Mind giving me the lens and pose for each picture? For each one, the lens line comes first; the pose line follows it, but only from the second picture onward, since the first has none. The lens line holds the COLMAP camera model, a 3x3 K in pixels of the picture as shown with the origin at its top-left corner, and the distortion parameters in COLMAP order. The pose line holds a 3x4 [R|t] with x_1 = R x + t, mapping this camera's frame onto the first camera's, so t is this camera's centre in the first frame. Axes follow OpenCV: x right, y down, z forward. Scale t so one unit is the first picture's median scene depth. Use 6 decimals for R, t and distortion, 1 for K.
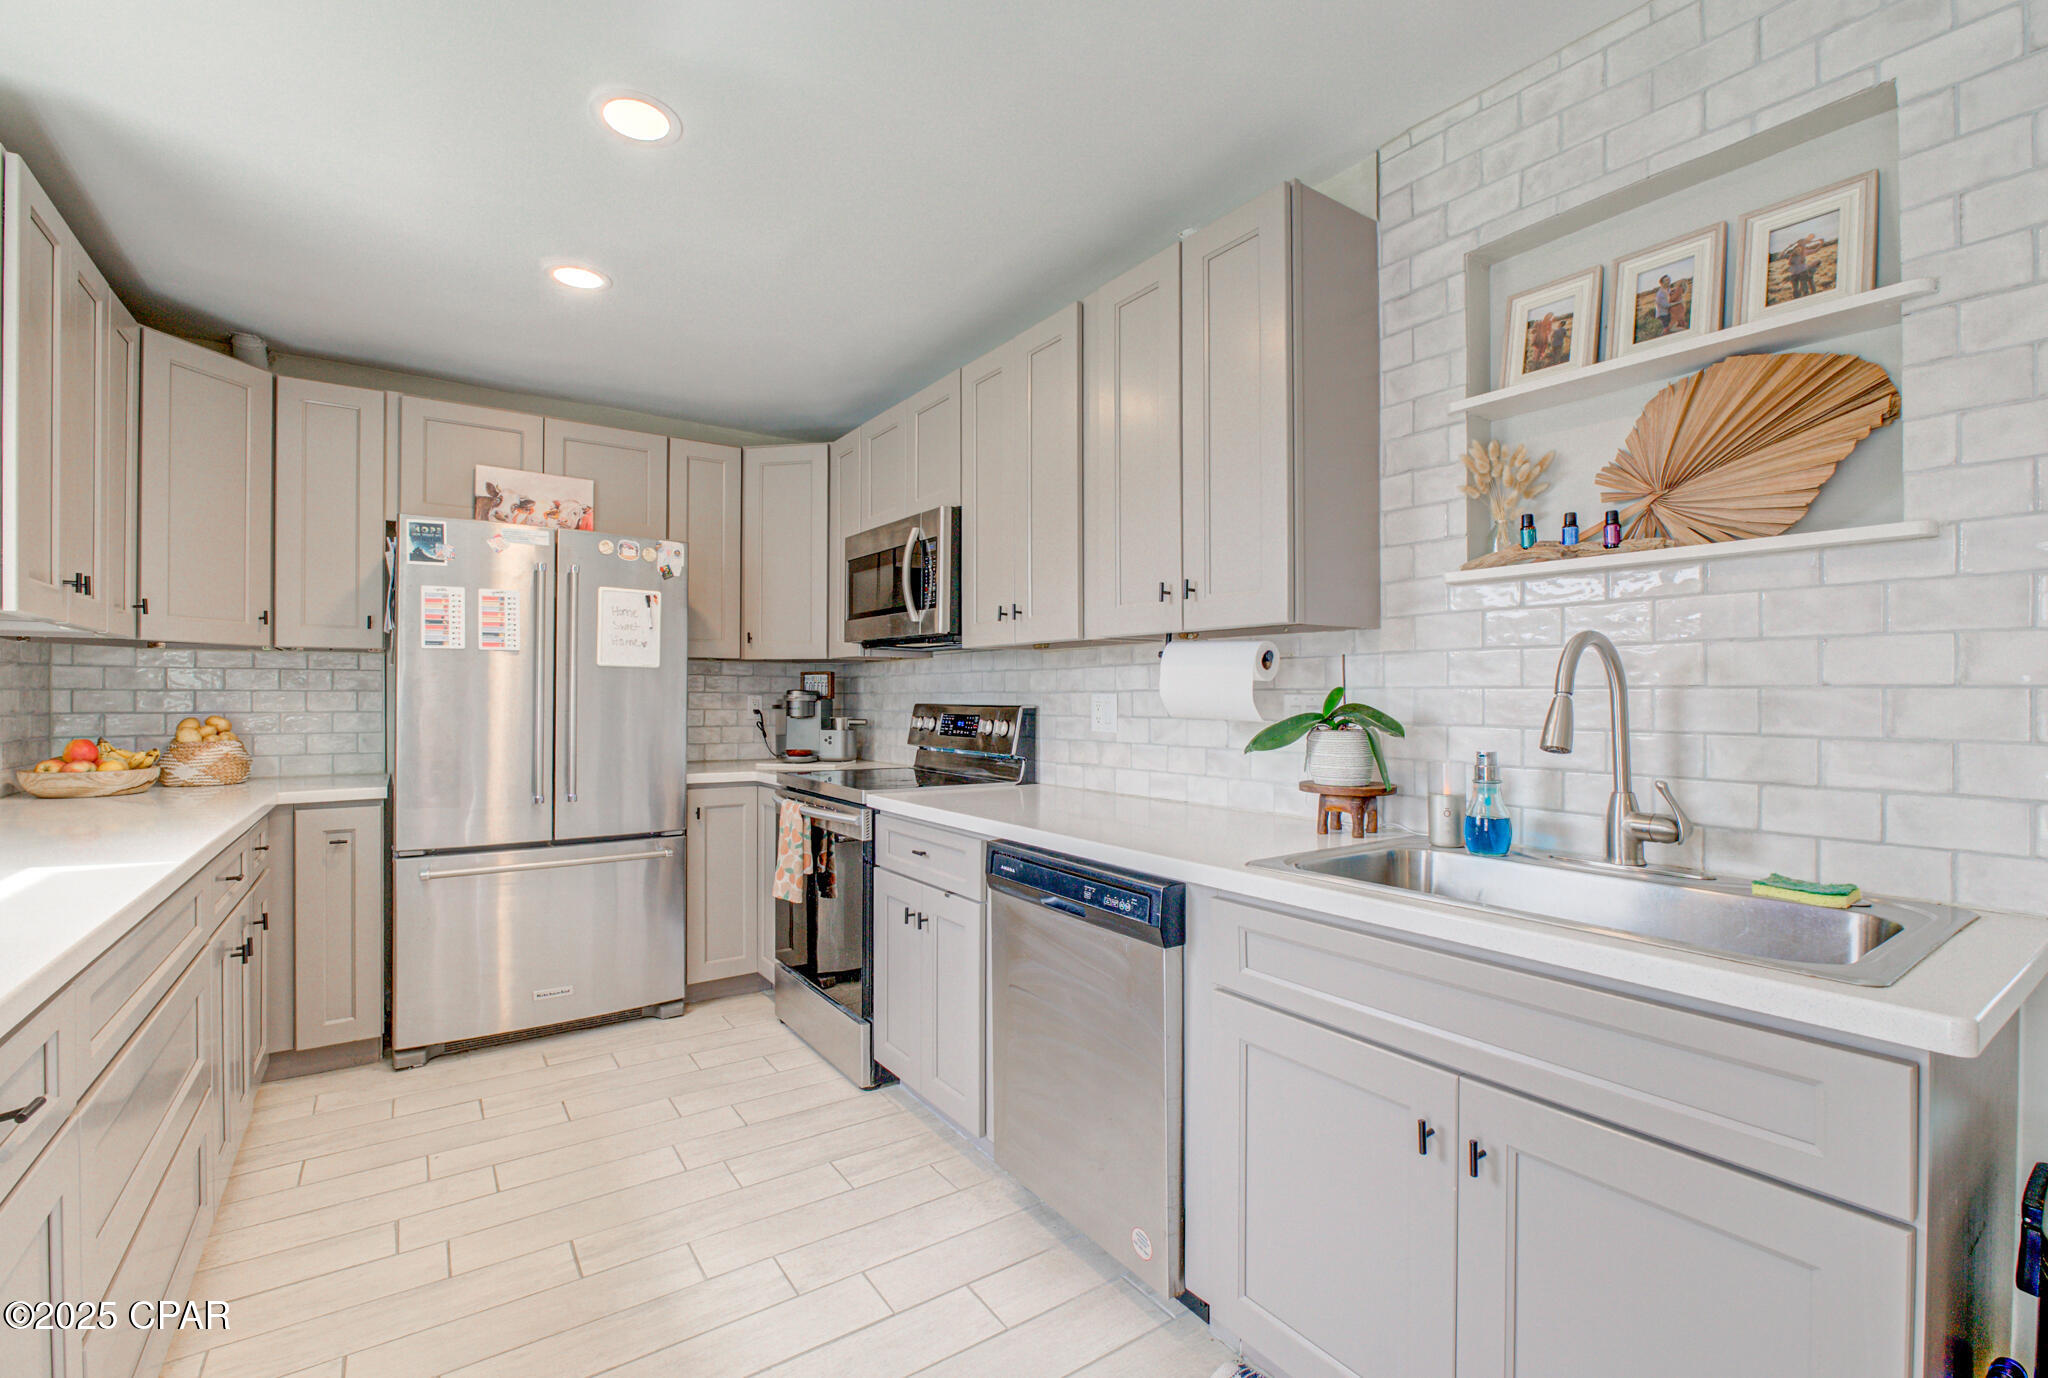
lens RADIAL K [[900.7, 0, 968.1], [0, 900.7, 690.1], [0, 0, 1]] dist [-0.021606, 0.002129]
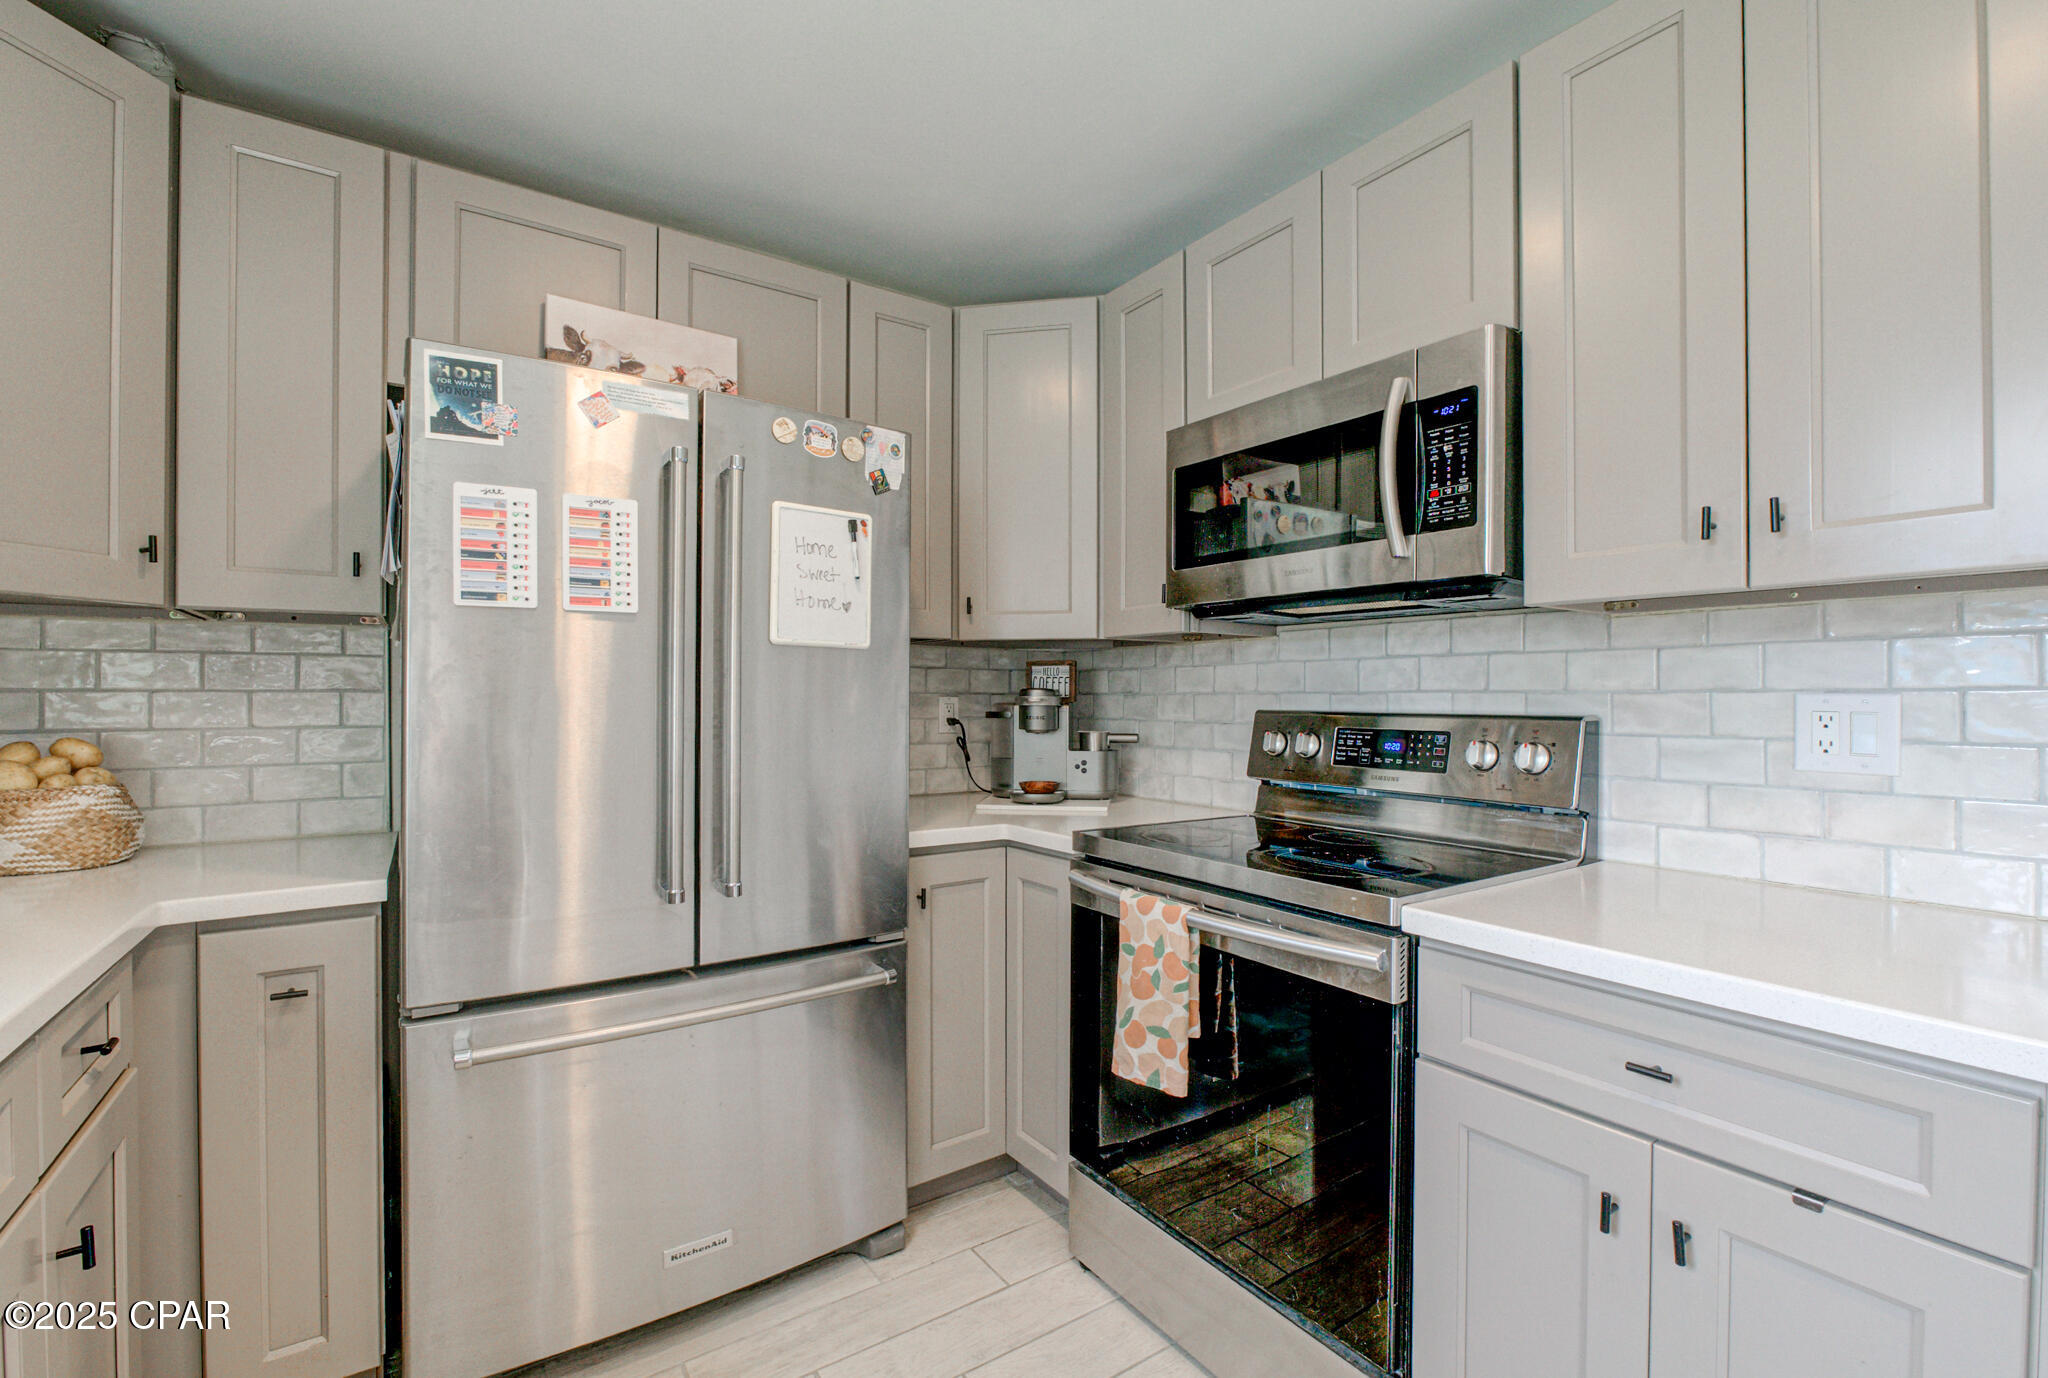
lens RADIAL K [[900.7, 0, 978.0], [0, 900.7, 694.0], [0, 0, 1]] dist [-0.021606, 0.002129]
pose [[0.999985, -0.000725, -0.005361, -0.291271], [0.000740, 0.999995, 0.002935, 0.001865], [0.005359, -0.002939, 0.999981, 0.461575]]
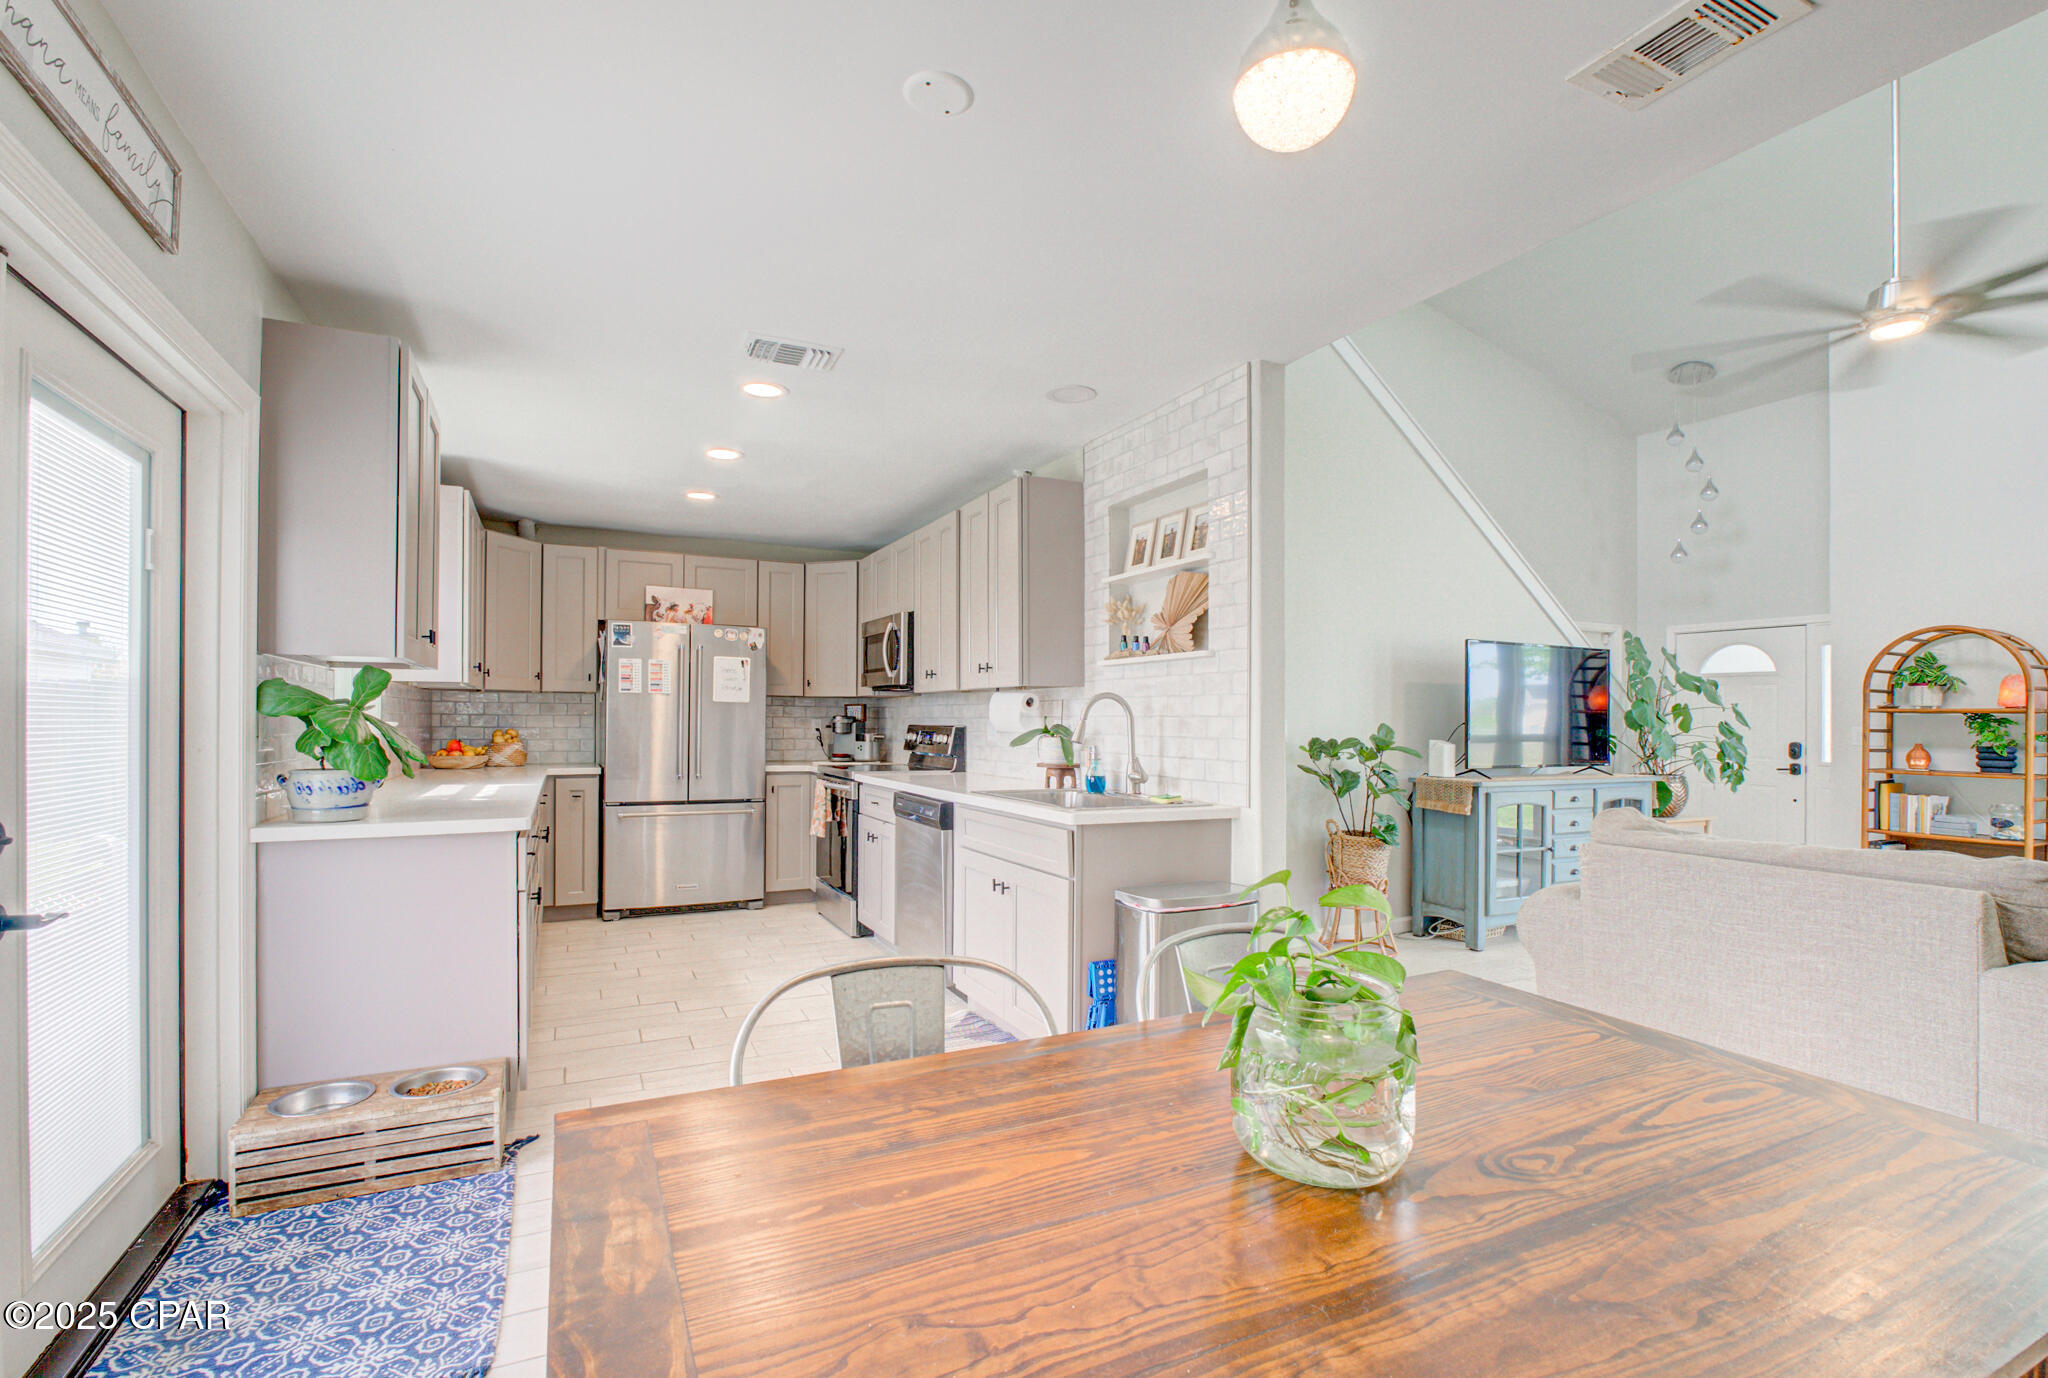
lens RADIAL K [[900.7, 0, 1020.5], [0, 900.7, 721.2], [0, 0, 1]] dist [-0.021606, 0.002129]
pose [[0.995754, 0.004855, -0.091926, 0.352377], [-0.004312, 0.999972, 0.006100, -0.002535], [0.091953, -0.005677, 0.995747, -0.705483]]
